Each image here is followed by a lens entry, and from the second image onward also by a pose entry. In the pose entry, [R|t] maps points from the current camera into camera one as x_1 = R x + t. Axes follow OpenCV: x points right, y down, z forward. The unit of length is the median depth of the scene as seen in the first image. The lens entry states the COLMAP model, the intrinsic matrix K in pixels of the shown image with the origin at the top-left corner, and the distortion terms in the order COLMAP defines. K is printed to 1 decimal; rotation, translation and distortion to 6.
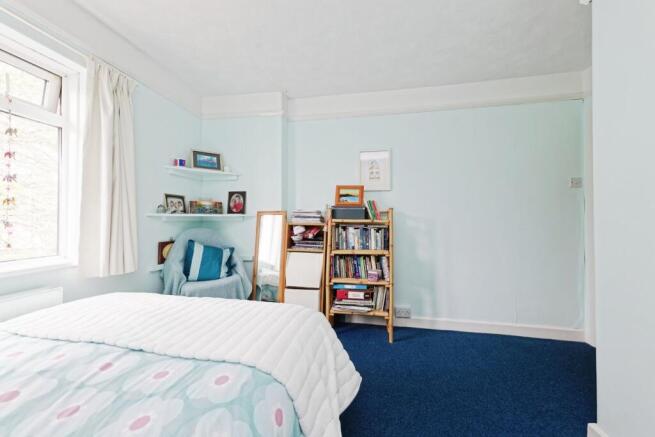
lens RADIAL K [[221.9, 0, 330.5], [0, 221.9, 221.6], [0, 0, 1]] dist [0.001791, 0.000152]
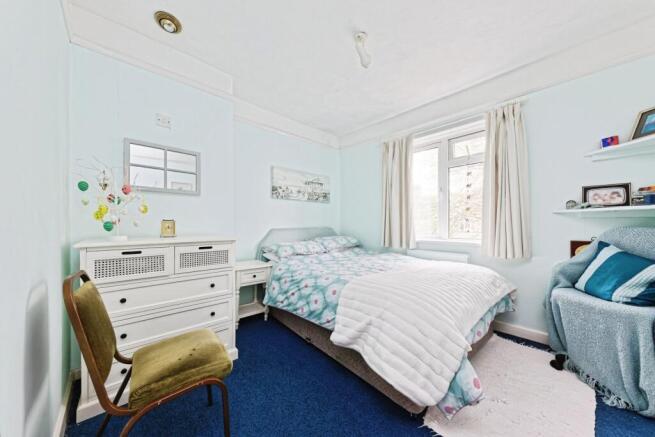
lens RADIAL K [[221.9, 0, 330.5], [0, 221.9, 221.6], [0, 0, 1]] dist [0.001791, 0.000152]
pose [[-0.589675, -0.002993, -0.807635, 0.540072], [-0.006001, 0.999982, 0.000676, 0.018605], [0.807618, 0.005246, -0.589682, 0.702833]]
